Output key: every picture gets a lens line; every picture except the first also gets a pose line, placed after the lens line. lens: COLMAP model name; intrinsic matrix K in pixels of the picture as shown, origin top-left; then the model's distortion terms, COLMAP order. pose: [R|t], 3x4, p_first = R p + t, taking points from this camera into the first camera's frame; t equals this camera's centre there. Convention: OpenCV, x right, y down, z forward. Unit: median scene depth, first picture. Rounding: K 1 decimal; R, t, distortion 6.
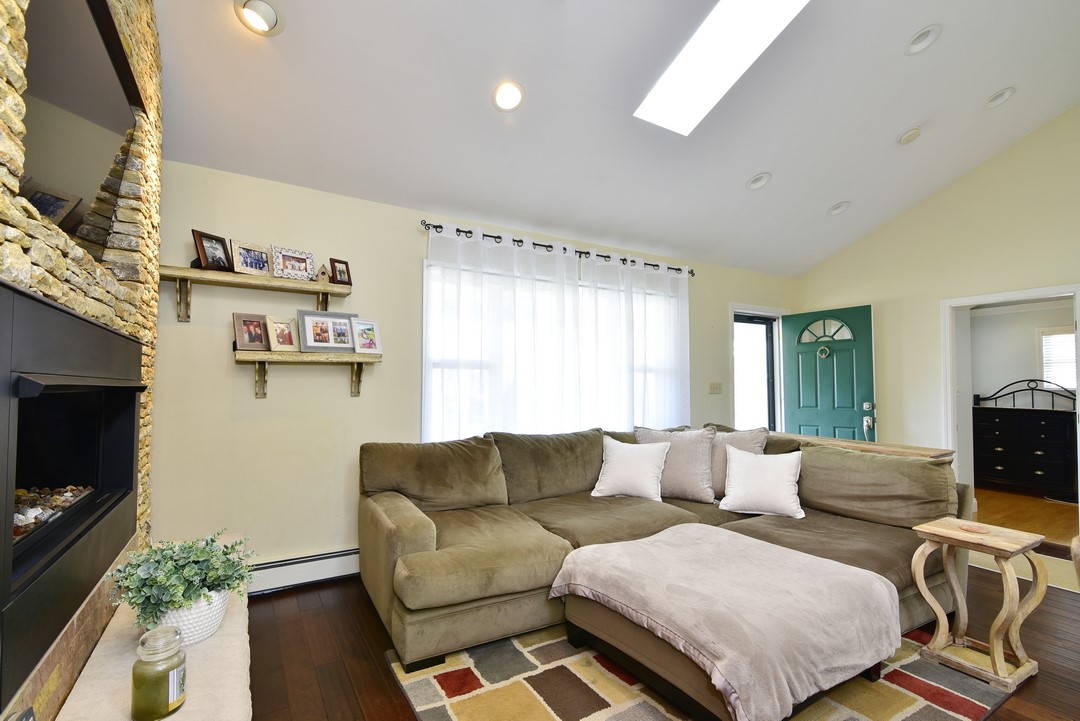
lens RADIAL K [[489.5, 0, 538.1], [0, 489.5, 372.5], [0, 0, 1]] dist [0.000253, 0.000069]
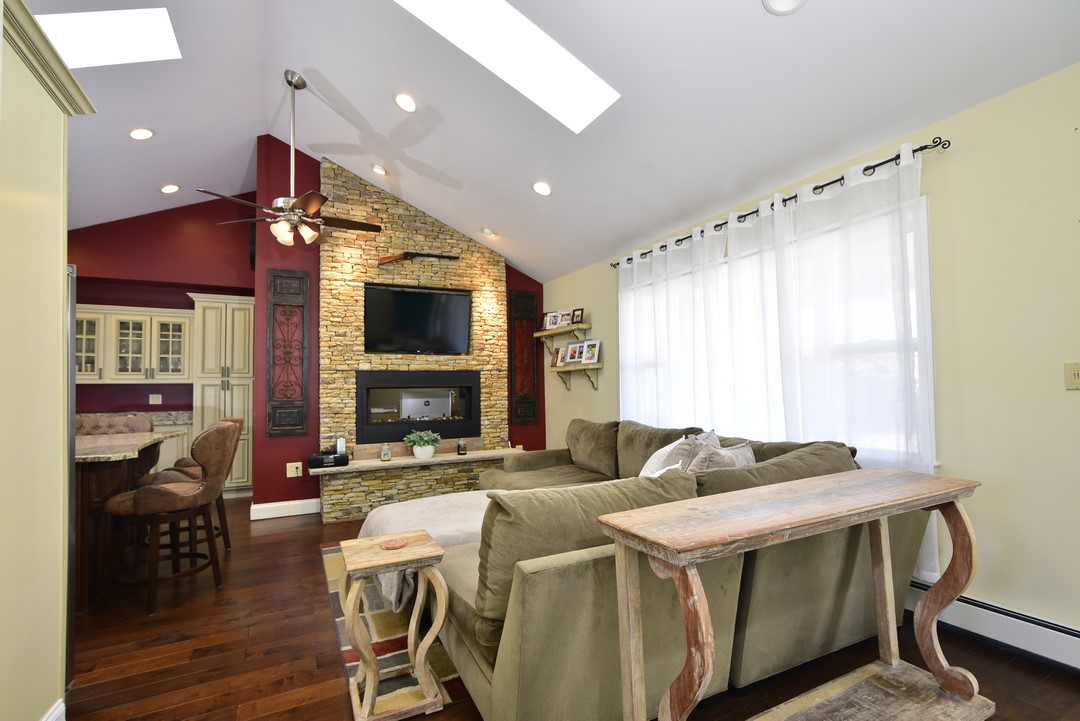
lens RADIAL K [[489.5, 0, 538.1], [0, 489.5, 372.5], [0, 0, 1]] dist [0.000253, 0.000069]
pose [[-0.065372, -0.028392, -0.997457, 1.305899], [0.043720, 0.998554, -0.031288, 0.035424], [0.996903, -0.045654, -0.064036, 0.984815]]
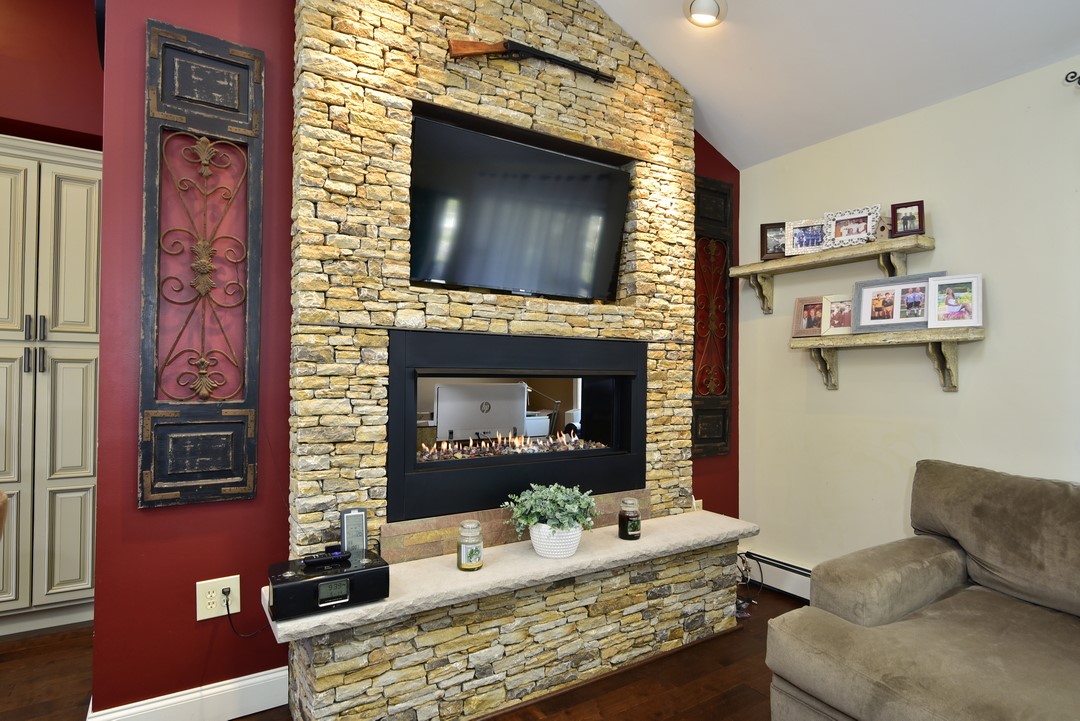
lens RADIAL K [[575.6, 0, 542.9], [0, 575.6, 373.4], [0, 0, 1]] dist [-0.001890, 0.000328]
pose [[0.028197, -0.003341, -0.999597, 0.440885], [0.021982, 0.999755, -0.002721, 0.014040], [0.999361, -0.021897, 0.028264, 0.441406]]
